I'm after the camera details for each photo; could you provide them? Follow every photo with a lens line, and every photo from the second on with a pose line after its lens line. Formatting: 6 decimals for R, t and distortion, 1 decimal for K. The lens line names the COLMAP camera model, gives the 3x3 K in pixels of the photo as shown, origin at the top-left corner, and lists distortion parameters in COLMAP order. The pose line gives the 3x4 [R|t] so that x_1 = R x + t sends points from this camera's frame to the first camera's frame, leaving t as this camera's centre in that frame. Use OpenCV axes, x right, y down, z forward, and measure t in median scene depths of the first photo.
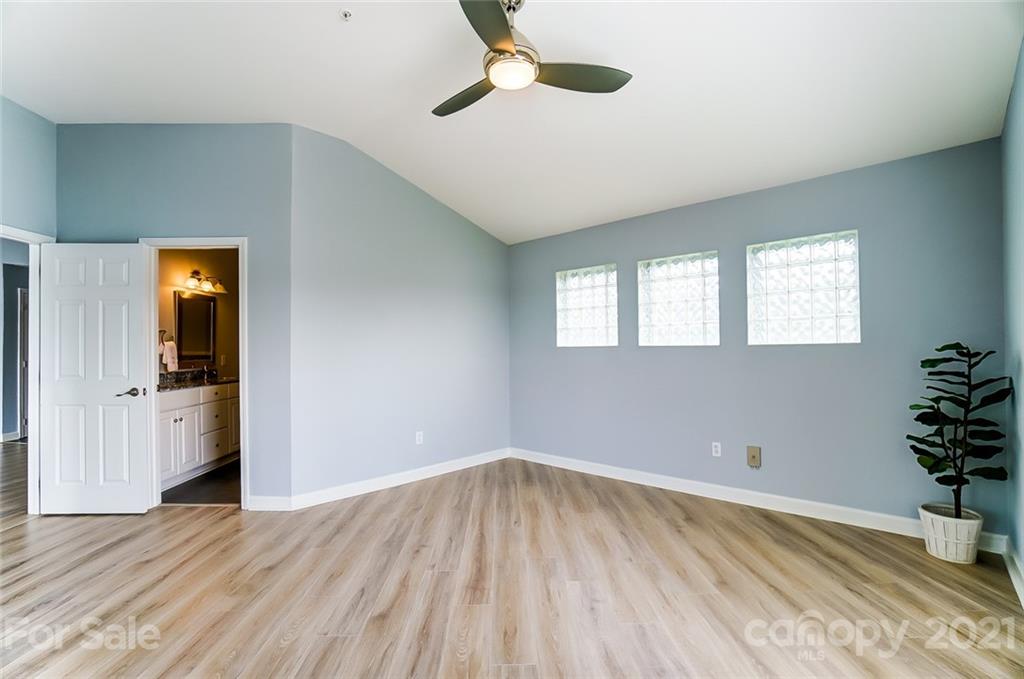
lens RADIAL K [[455.5, 0, 508.0], [0, 455.5, 345.0], [0, 0, 1]] dist [-0.069380, 0.026387]
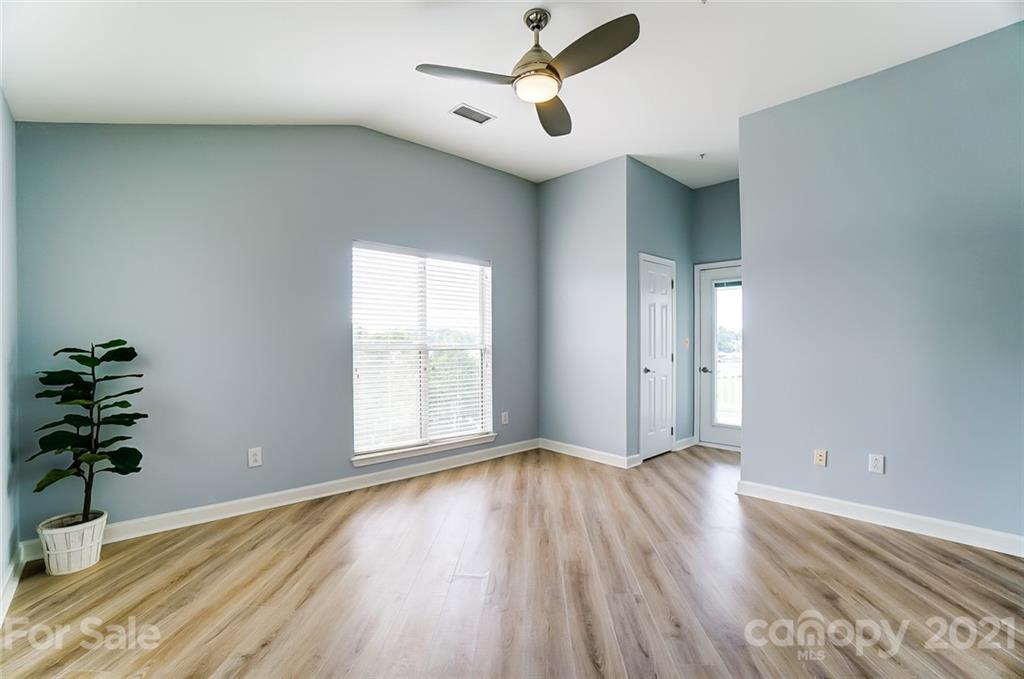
lens RADIAL K [[455.5, 0, 508.0], [0, 455.5, 345.0], [0, 0, 1]] dist [-0.069380, 0.026387]
pose [[-0.997783, 0.011261, 0.065597, 0.011936], [0.011063, 0.999933, -0.003367, 0.017581], [-0.065631, -0.002634, -0.997841, 1.581917]]
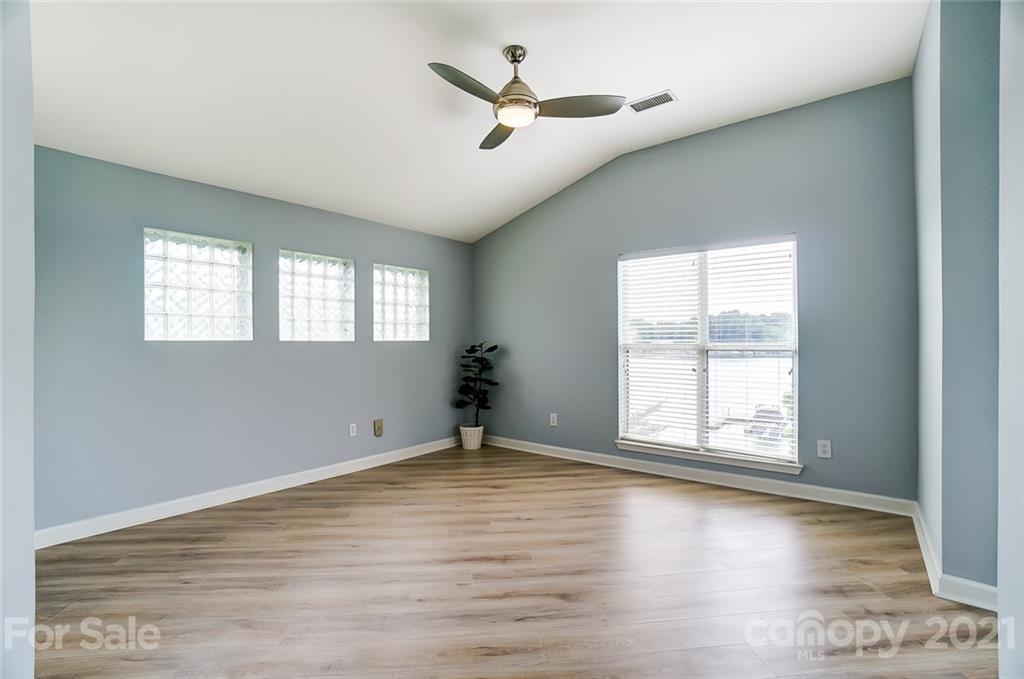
lens RADIAL K [[455.5, 0, 508.0], [0, 455.5, 345.0], [0, 0, 1]] dist [-0.069380, 0.026387]
pose [[-0.081292, 0.005344, 0.996676, -0.914505], [-0.002975, 0.999980, -0.005605, 0.019536], [-0.996686, -0.003421, -0.081275, 0.844560]]
